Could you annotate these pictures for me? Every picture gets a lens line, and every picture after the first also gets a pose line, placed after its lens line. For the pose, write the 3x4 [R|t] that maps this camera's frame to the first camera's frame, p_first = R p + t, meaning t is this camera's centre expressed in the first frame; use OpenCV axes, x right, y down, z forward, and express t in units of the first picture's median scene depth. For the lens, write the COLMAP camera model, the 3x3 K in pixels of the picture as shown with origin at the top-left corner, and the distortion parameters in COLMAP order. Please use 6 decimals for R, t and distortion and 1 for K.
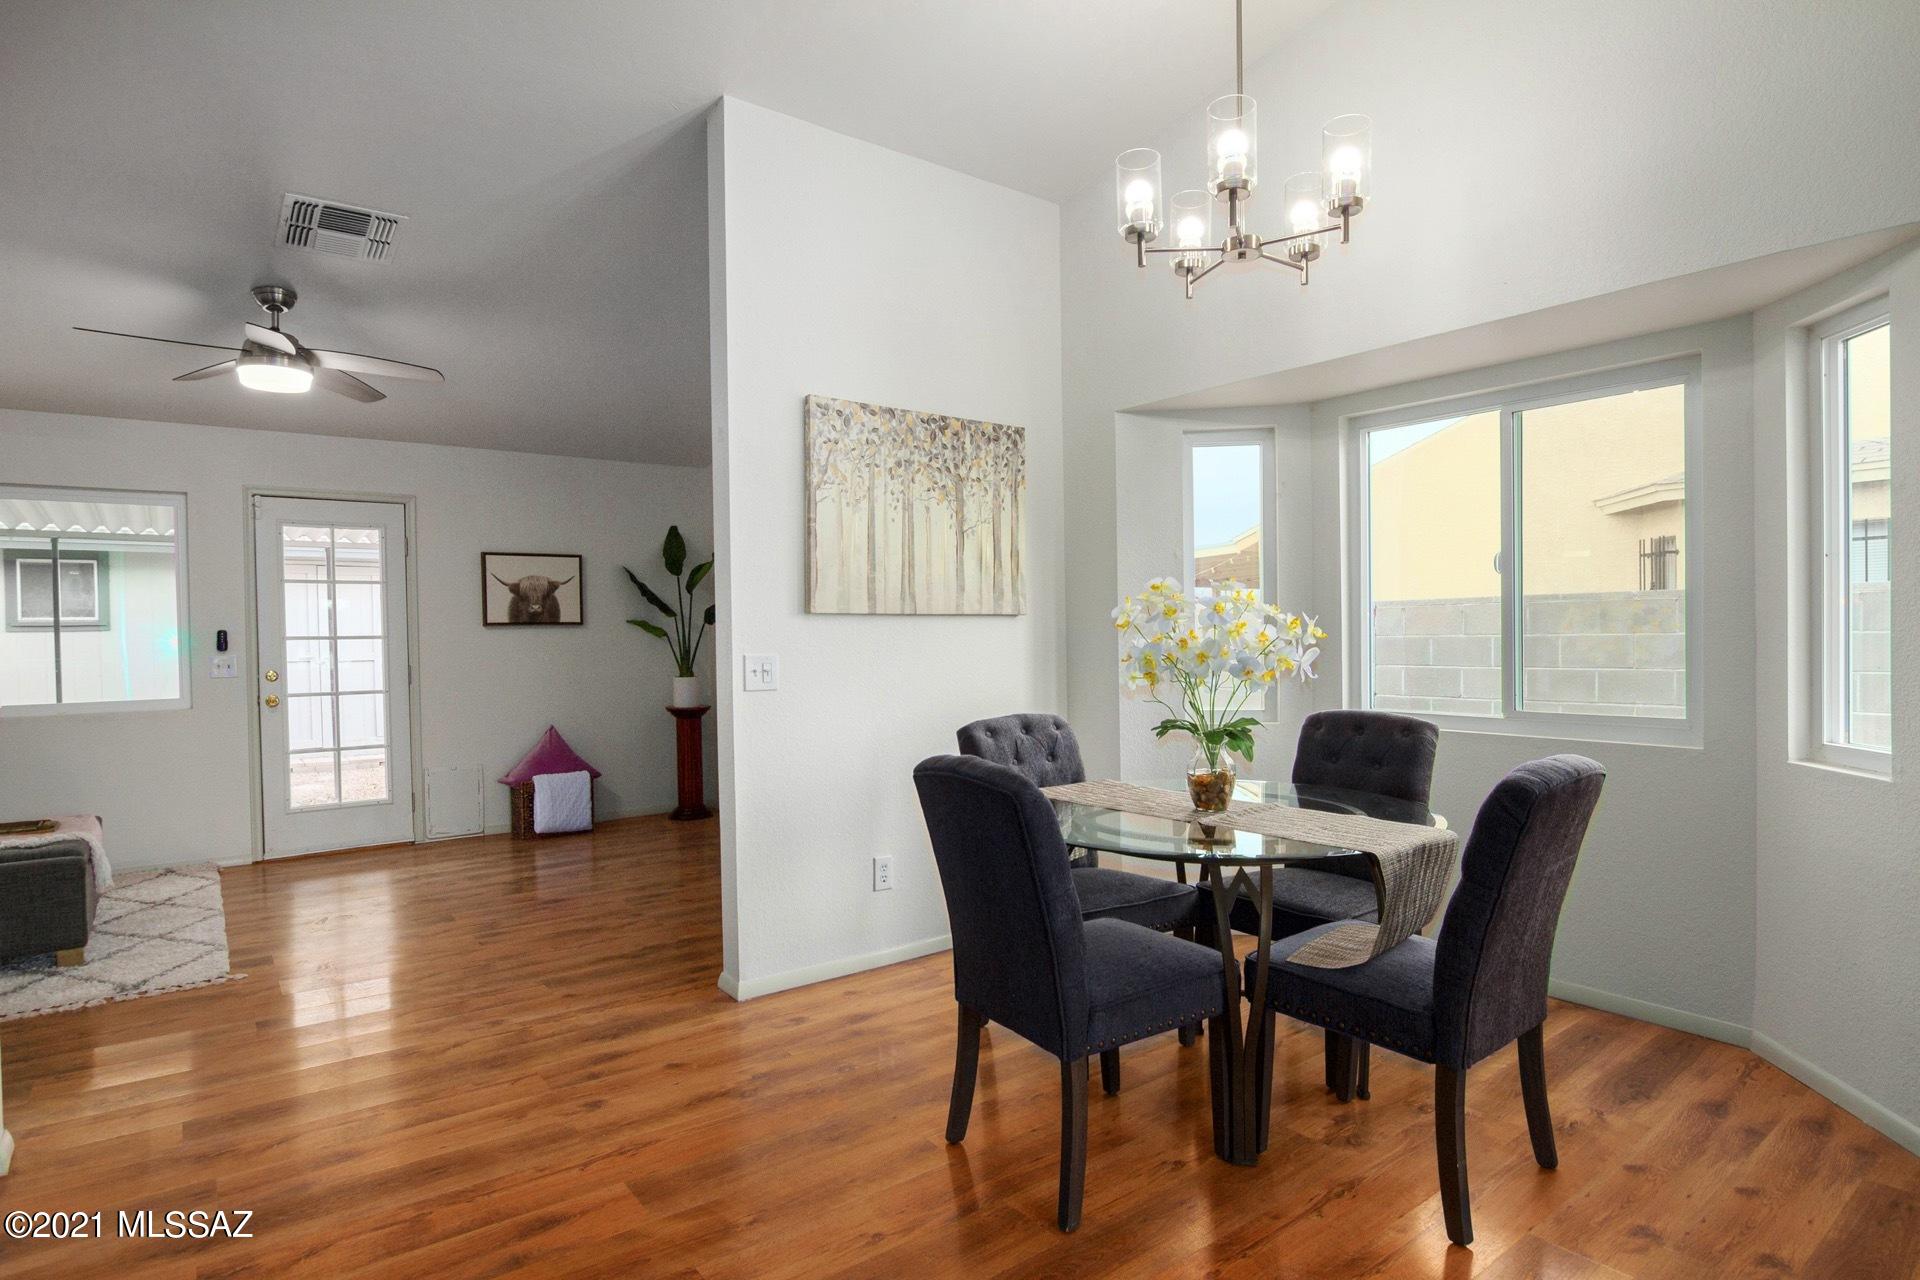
lens RADIAL K [[1021.8, 0, 953.1], [0, 1021.8, 654.4], [0, 0, 1]] dist [-0.025386, 0.001556]
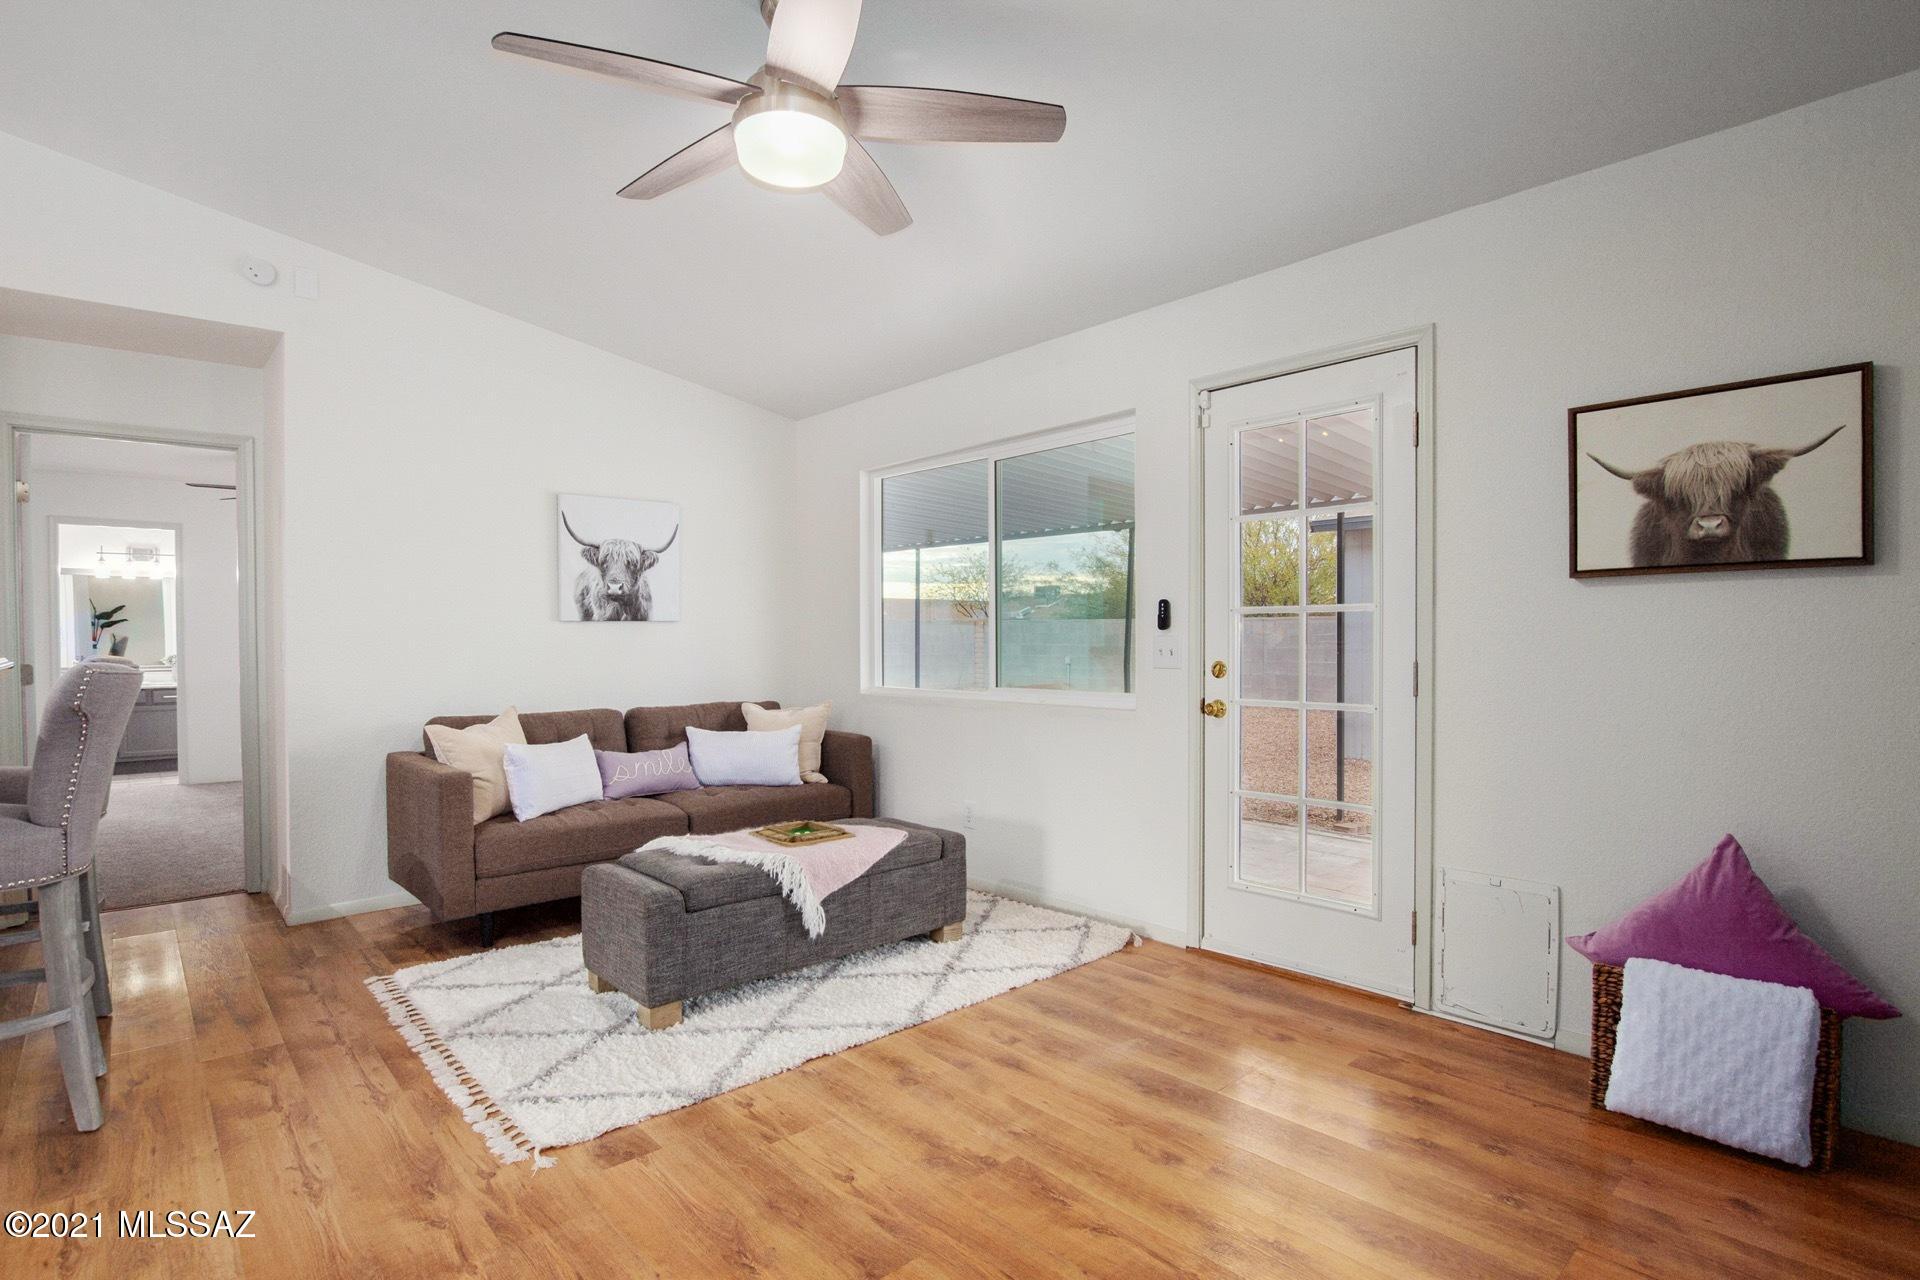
lens RADIAL K [[943.0, 0, 955.0], [0, 943.0, 650.2], [0, 0, 1]] dist [-0.030075, 0.001723]
pose [[0.086240, 0.026647, -0.995918, -0.131412], [-0.015326, 0.999559, 0.025417, -0.004808], [0.996157, 0.013072, 0.086610, 1.094301]]
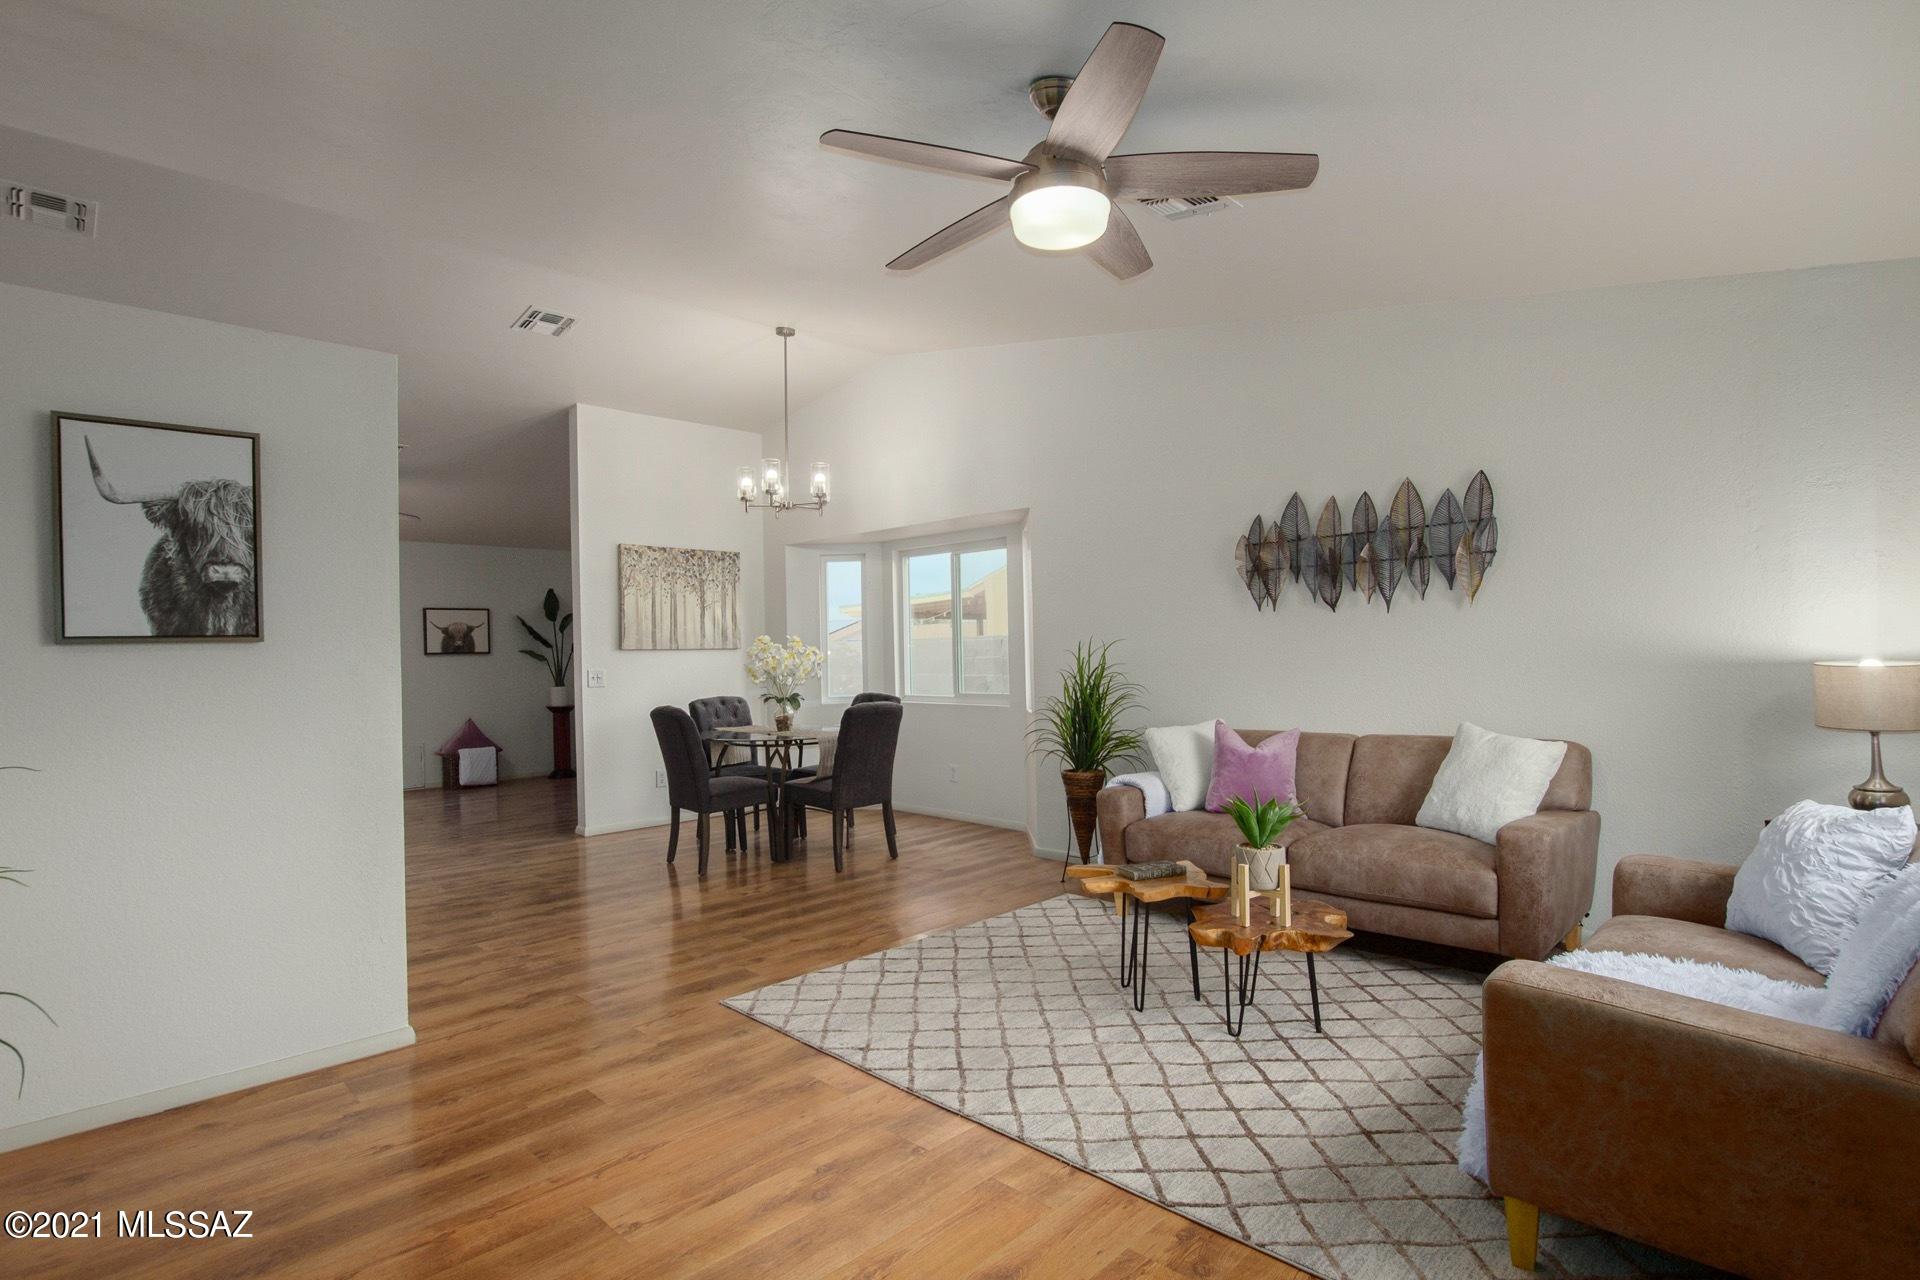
lens RADIAL K [[943.0, 0, 955.0], [0, 943.0, 650.2], [0, 0, 1]] dist [-0.030075, 0.001723]
pose [[0.989940, -0.007053, 0.141311, 0.226018], [0.010440, 0.999675, -0.023239, 0.010678], [-0.141102, 0.024480, 0.989692, -0.847769]]
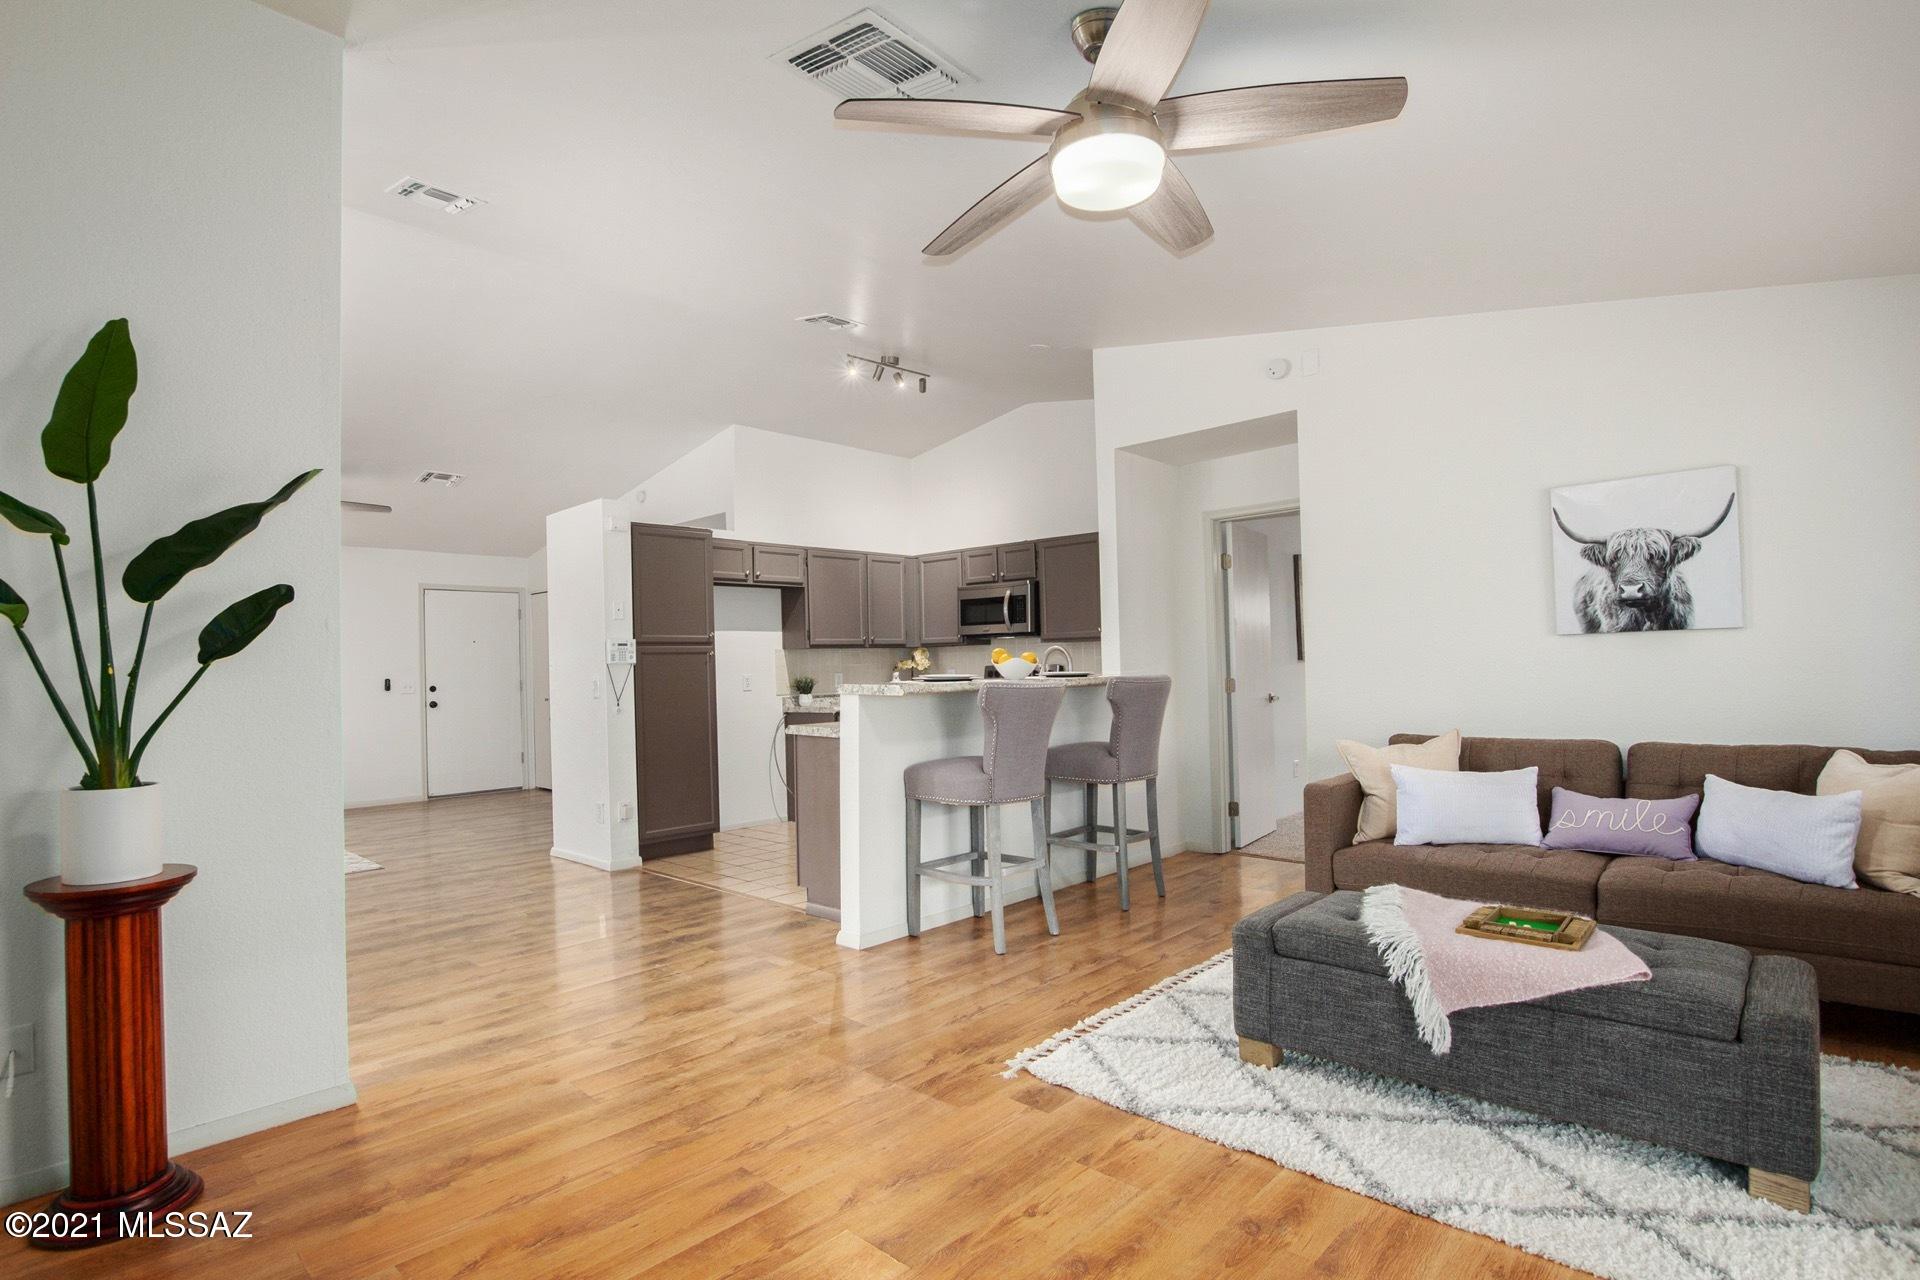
lens RADIAL K [[943.0, 0, 955.0], [0, 943.0, 650.2], [0, 0, 1]] dist [-0.030075, 0.001723]
pose [[-0.986231, 0.033717, -0.161903, -0.514168], [0.033463, 0.999431, 0.004300, -0.012872], [0.161955, -0.001177, -0.986797, 1.567884]]
